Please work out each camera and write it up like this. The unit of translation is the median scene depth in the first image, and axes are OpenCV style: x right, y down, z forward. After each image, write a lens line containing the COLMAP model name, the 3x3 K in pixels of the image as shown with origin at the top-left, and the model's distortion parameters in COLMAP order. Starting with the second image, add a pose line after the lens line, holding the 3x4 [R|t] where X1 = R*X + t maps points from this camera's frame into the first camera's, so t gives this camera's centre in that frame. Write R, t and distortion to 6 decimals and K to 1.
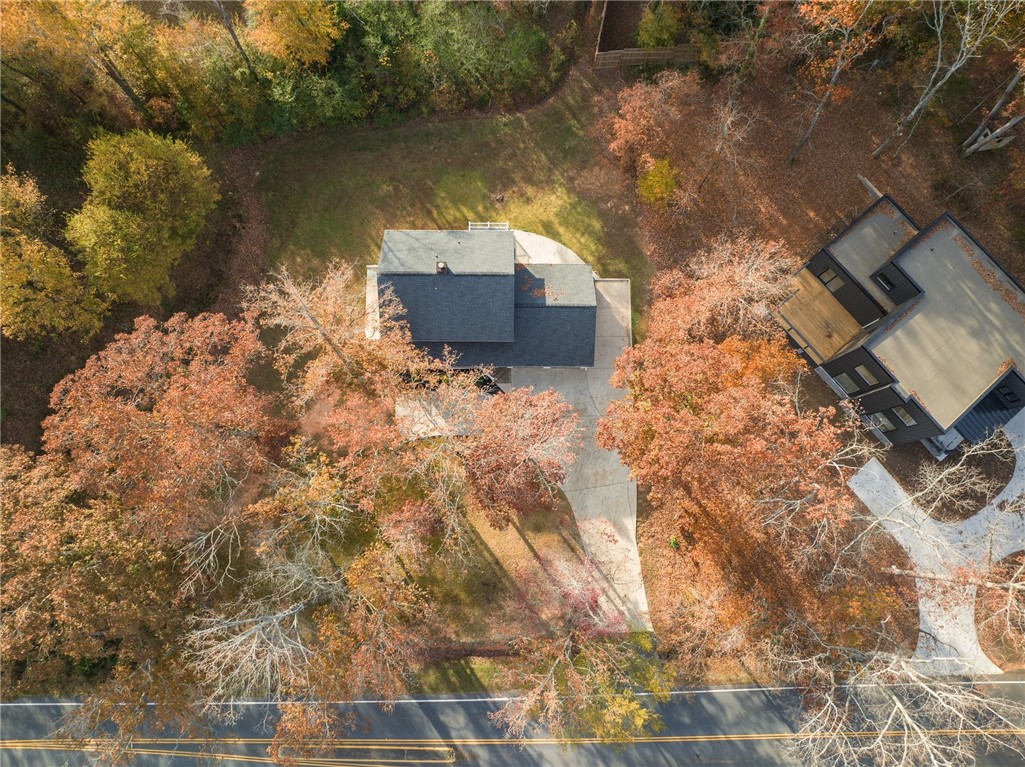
lens RADIAL K [[724.0, 0, 511.9], [0, 724.0, 384.7], [0, 0, 1]] dist [-0.041852, 0.005473]
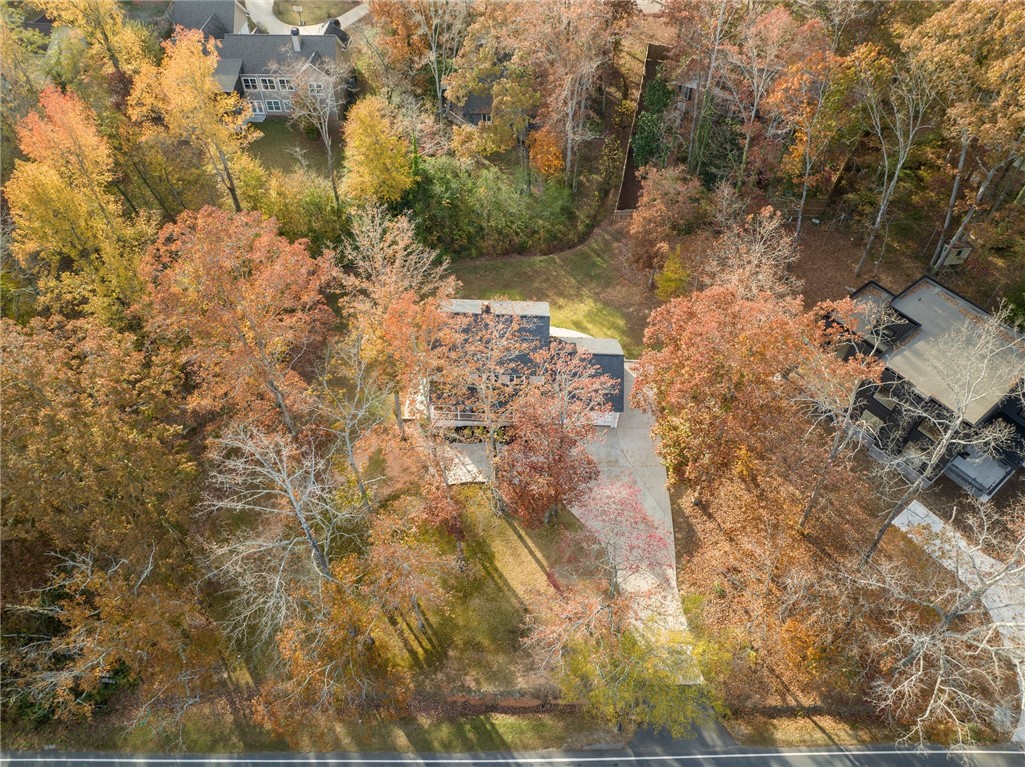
lens RADIAL K [[724.0, 0, 514.0], [0, 724.0, 386.2], [0, 0, 1]] dist [-0.041852, 0.005473]
pose [[0.999334, 0.025100, -0.026479, -0.018324], [-0.035031, 0.862897, -0.504164, 0.466446], [0.010194, 0.504756, 0.863202, 0.074793]]
